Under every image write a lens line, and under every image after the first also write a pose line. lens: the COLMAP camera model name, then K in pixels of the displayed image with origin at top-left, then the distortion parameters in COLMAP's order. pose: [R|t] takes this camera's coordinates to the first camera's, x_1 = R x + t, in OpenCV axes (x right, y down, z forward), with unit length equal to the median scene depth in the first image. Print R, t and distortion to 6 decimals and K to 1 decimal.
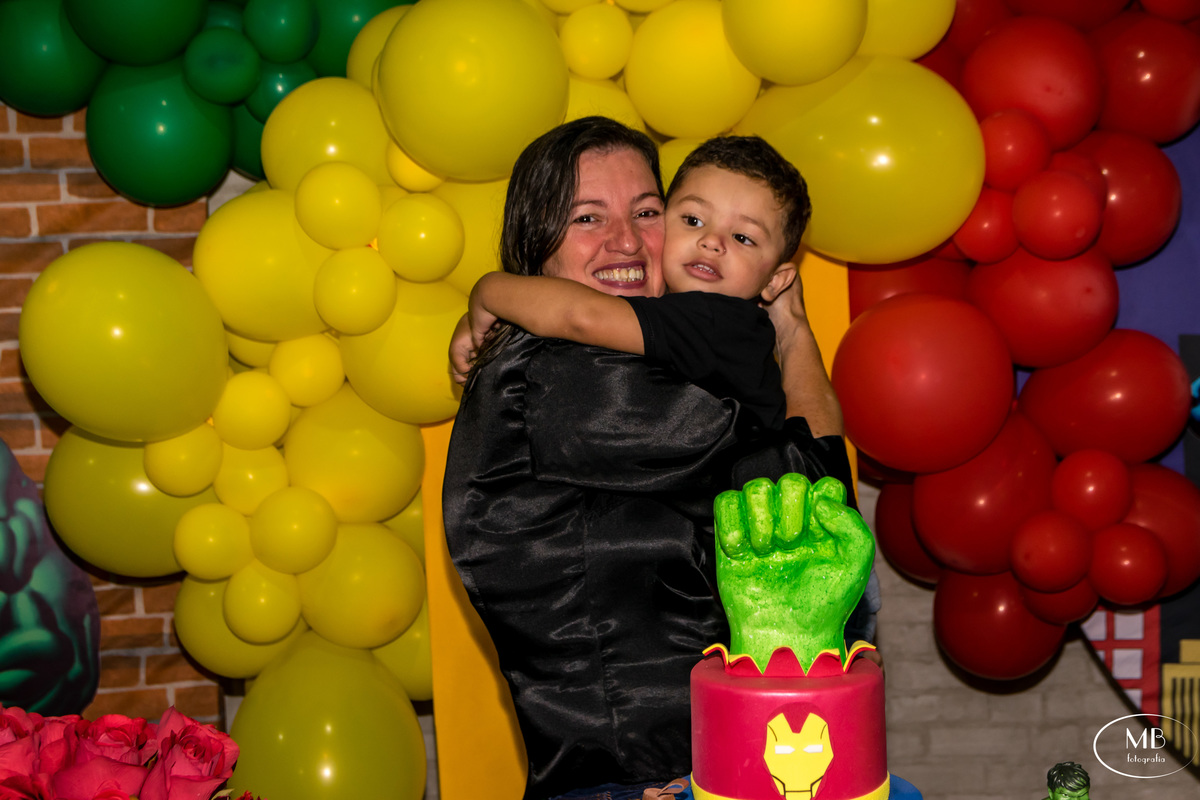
lens RADIAL K [[1809.1, 0, 597.0], [0, 1809.1, 420.3], [0, 0, 1]] dist [-0.022264, 0.033910]
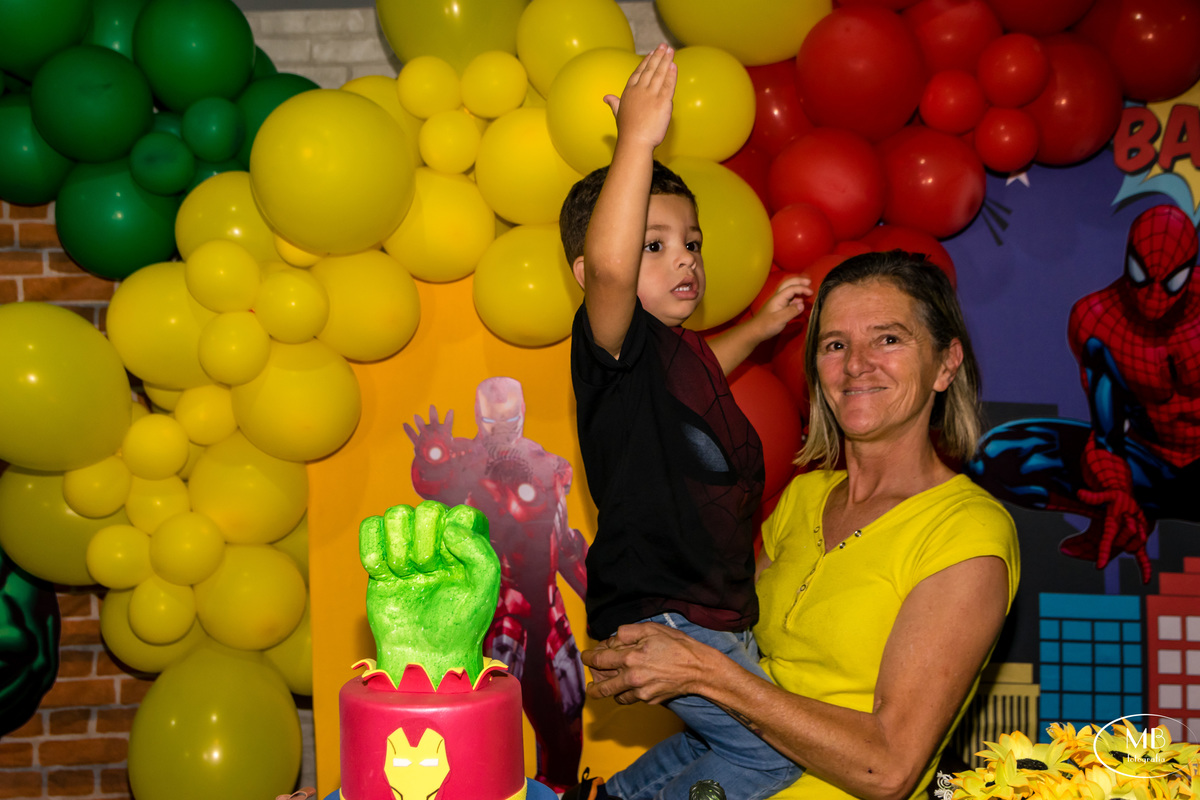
lens RADIAL K [[1373.6, 0, 595.5], [0, 1373.6, 416.1], [0, 0, 1]] dist [-0.003797, -0.033515]
pose [[0.998941, 0.019555, -0.041648, 0.227094], [-0.021350, 0.998842, -0.043106, 0.011659], [0.040757, 0.043950, 0.998202, 0.181691]]
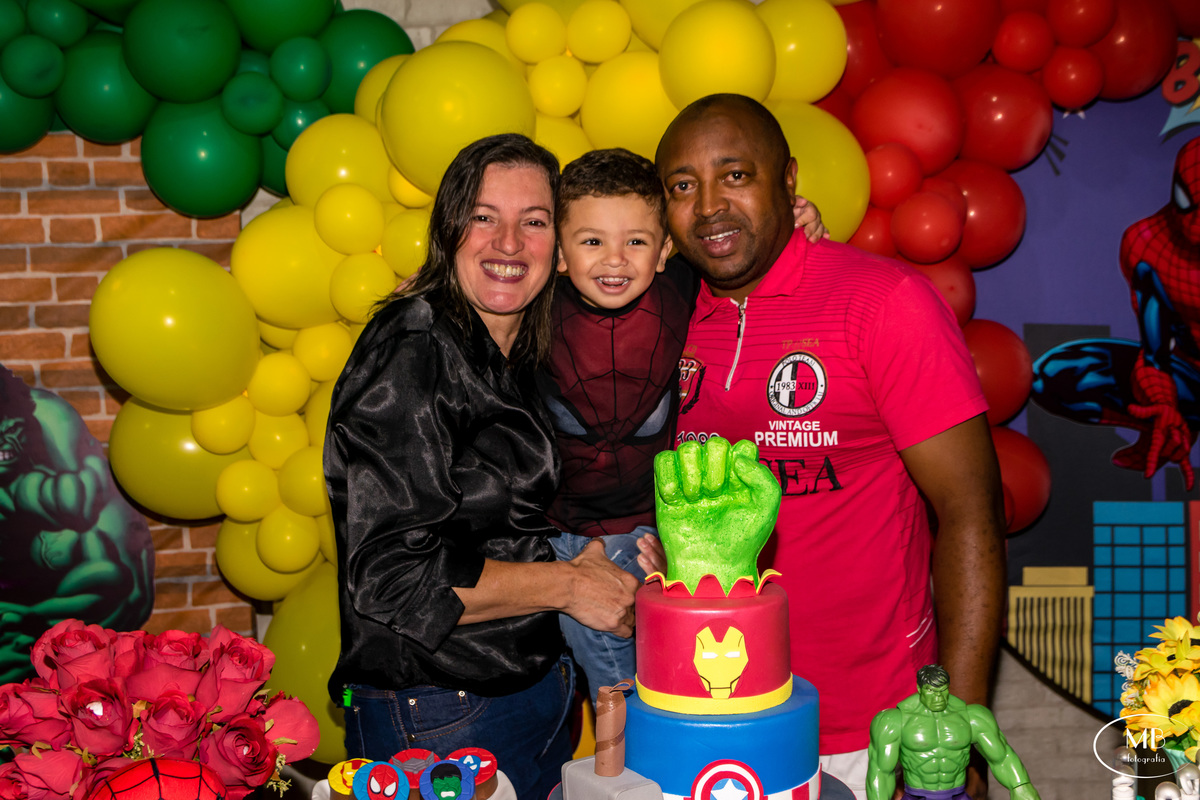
lens RADIAL K [[1476.4, 0, 598.4], [0, 1476.4, 419.1], [0, 0, 1]] dist [-0.014711, 0.009518]
pose [[0.999555, -0.000326, 0.029812, -0.004613], [-0.000281, 0.999793, 0.020341, -0.003783], [-0.029812, -0.020340, 0.999349, -0.024634]]
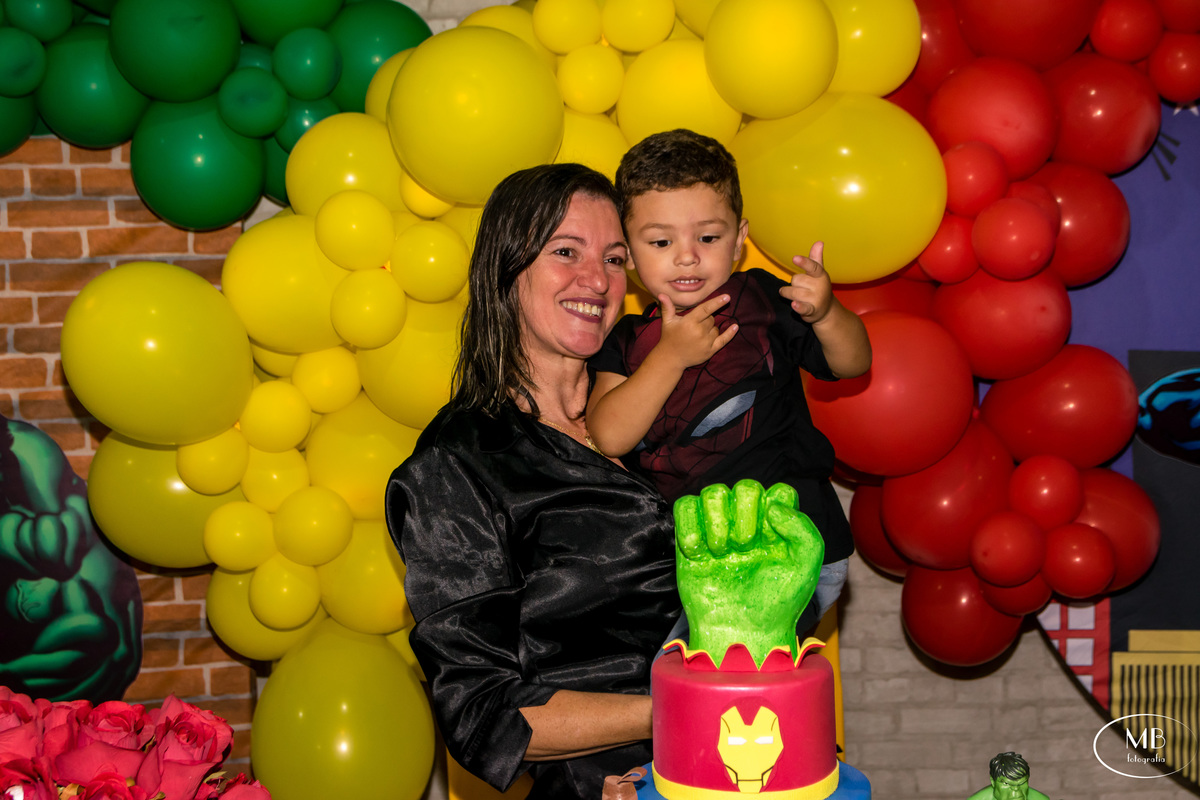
lens RADIAL K [[1603.5, 0, 598.0], [0, 1603.5, 420.2], [0, 0, 1]] dist [-0.021211, 0.017778]
pose [[0.999863, 0.003897, -0.016068, 0.033885], [-0.003935, 0.999990, -0.002293, -0.002900], [0.016059, 0.002356, 0.999868, 0.055391]]
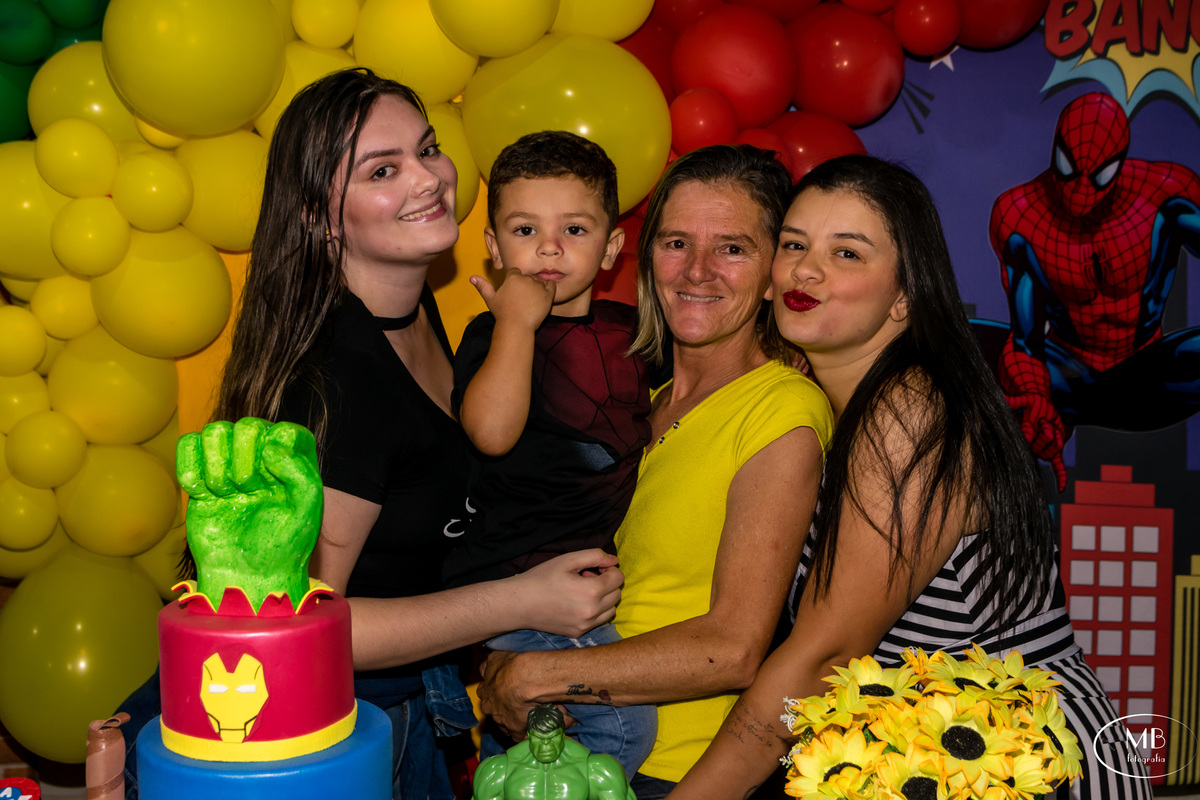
lens RADIAL K [[1467.0, 0, 591.2], [0, 1467.0, 416.7], [0, 0, 1]] dist [-0.013855, 0.000419]
pose [[0.999479, 0.031658, -0.006265, 0.290029], [-0.031391, 0.998751, 0.038878, -0.008646], [0.007488, -0.038661, 0.999224, 0.169380]]
